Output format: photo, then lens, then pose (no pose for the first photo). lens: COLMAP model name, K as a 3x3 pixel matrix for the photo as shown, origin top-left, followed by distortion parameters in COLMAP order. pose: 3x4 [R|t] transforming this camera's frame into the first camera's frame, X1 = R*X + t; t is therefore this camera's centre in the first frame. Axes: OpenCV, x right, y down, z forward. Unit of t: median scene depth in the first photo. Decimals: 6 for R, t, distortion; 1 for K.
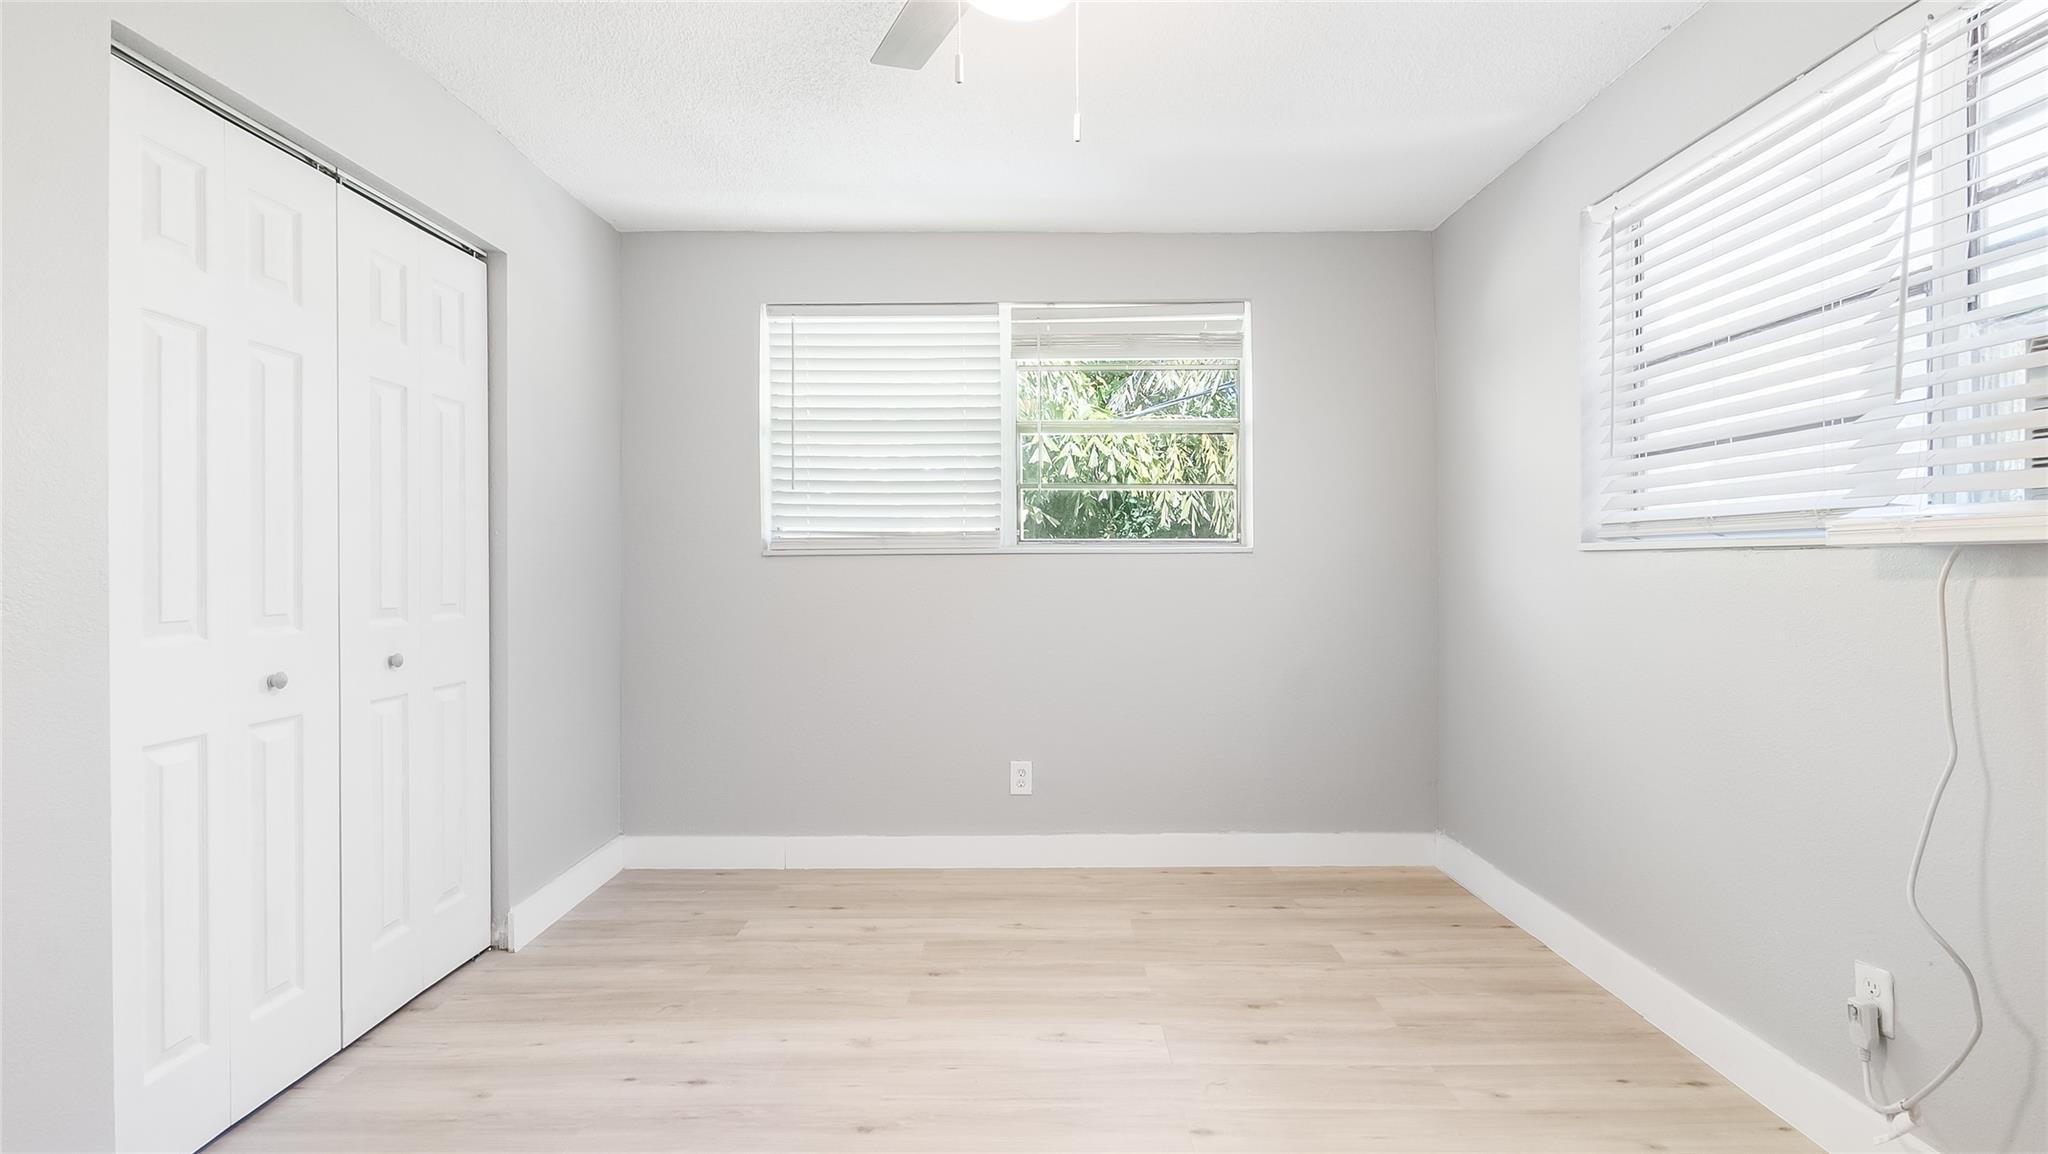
lens RADIAL K [[949.7, 0, 1020.4], [0, 949.7, 569.1], [0, 0, 1]] dist [-0.007270, 0.000768]
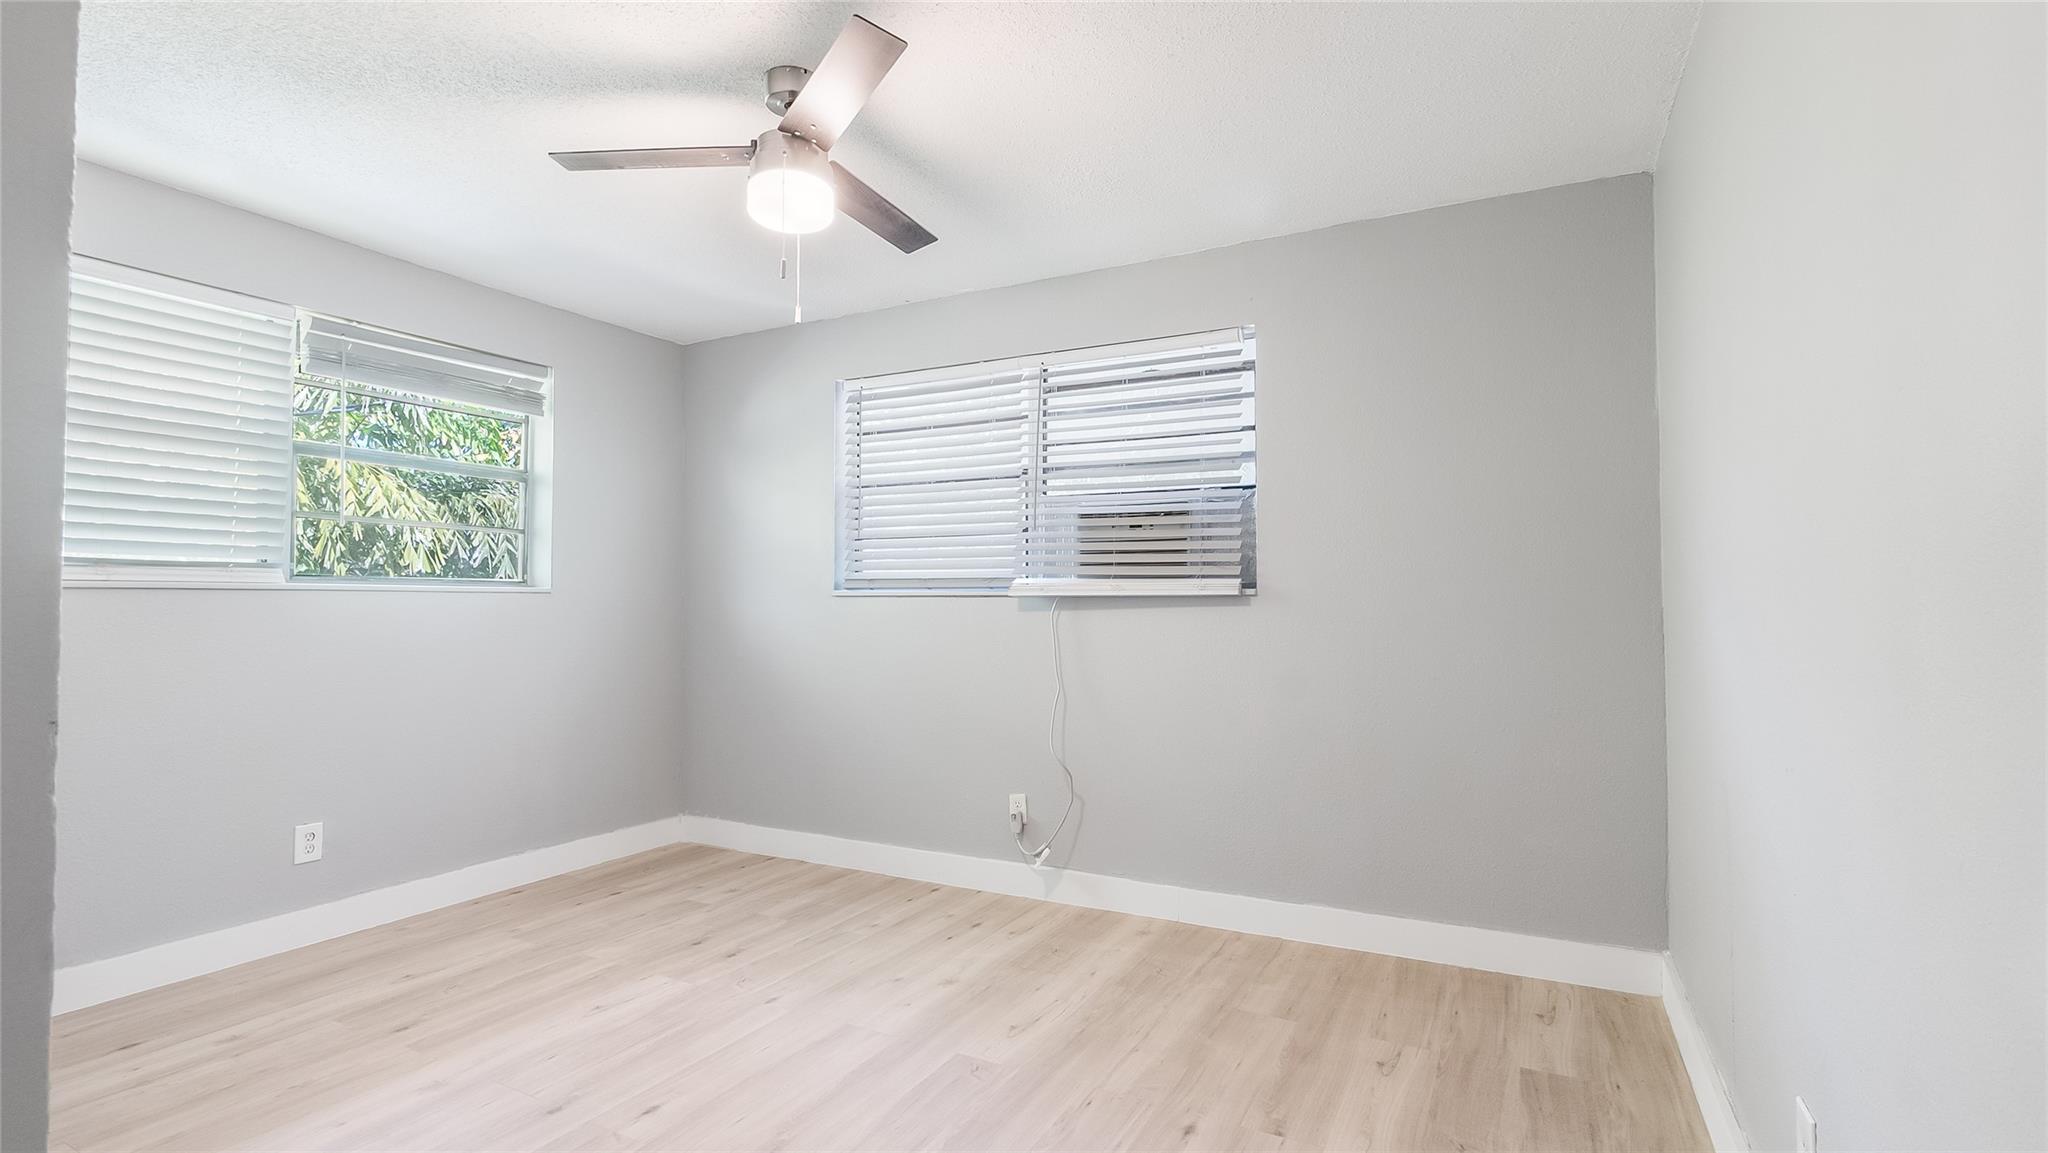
lens RADIAL K [[957.5, 0, 1030.1], [0, 957.5, 575.3], [0, 0, 1]] dist [-0.008016, 0.001432]
pose [[0.460040, 0.029734, 0.887400, -0.606328], [0.000492, 0.999430, -0.033743, 0.000110], [-0.887898, 0.015960, 0.459763, -0.015184]]
